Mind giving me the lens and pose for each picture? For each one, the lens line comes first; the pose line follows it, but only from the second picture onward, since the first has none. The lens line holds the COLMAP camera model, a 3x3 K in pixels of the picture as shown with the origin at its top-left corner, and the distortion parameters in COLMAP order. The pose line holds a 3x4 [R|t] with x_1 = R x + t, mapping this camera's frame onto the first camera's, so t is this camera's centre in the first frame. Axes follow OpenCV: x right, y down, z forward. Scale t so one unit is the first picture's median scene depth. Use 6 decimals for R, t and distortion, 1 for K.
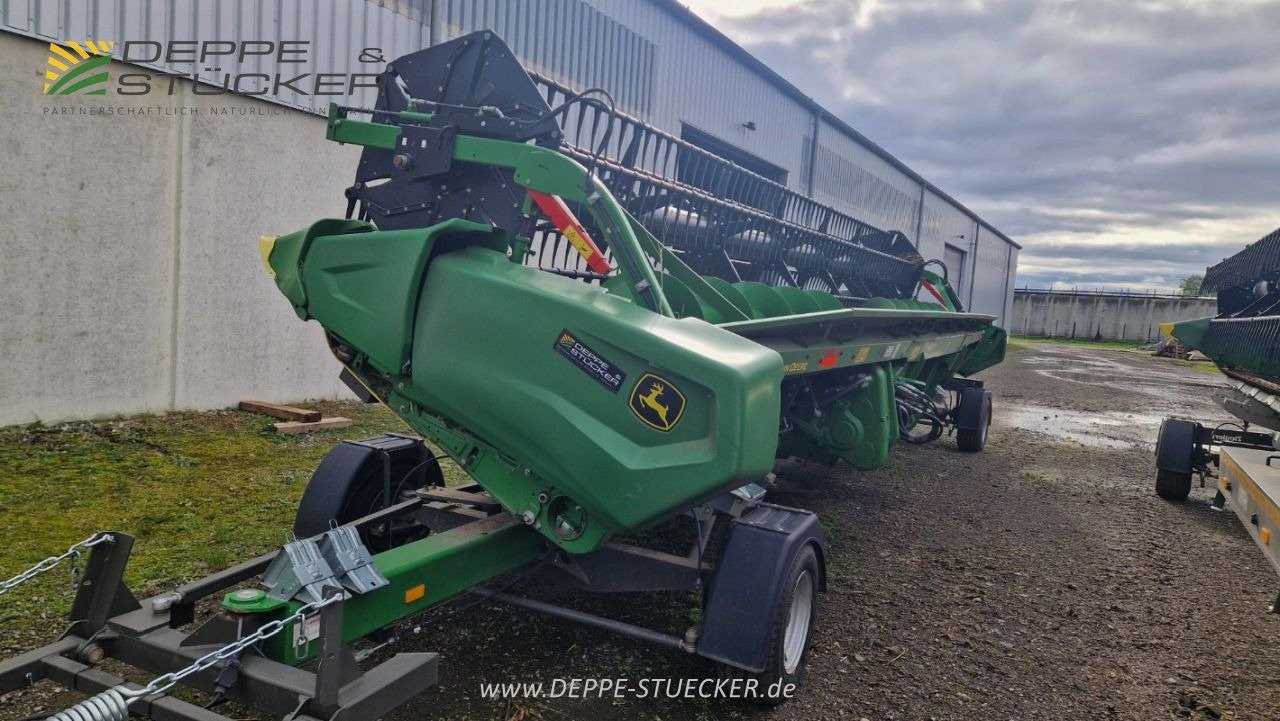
lens RADIAL K [[844.4, 0, 640.0], [0, 844.4, 360.5], [0, 0, 1]] dist [0.051759, -0.007081]
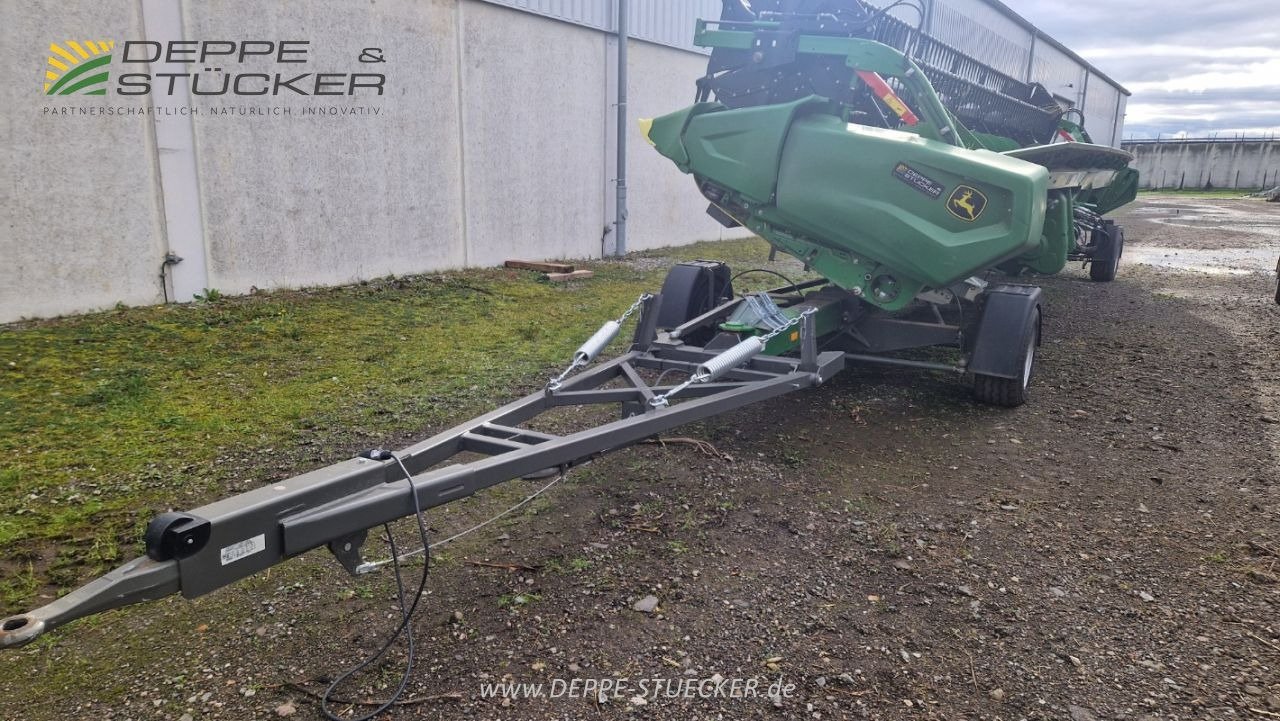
lens RADIAL K [[830.8, 0, 640.8], [0, 830.8, 370.8], [0, 0, 1]] dist [0.106402, -0.096552]
pose [[0.995336, -0.033304, -0.090543, -0.179166], [0.046680, 0.987601, 0.149882, 0.036666], [0.084429, -0.153409, 0.984549, -0.265355]]
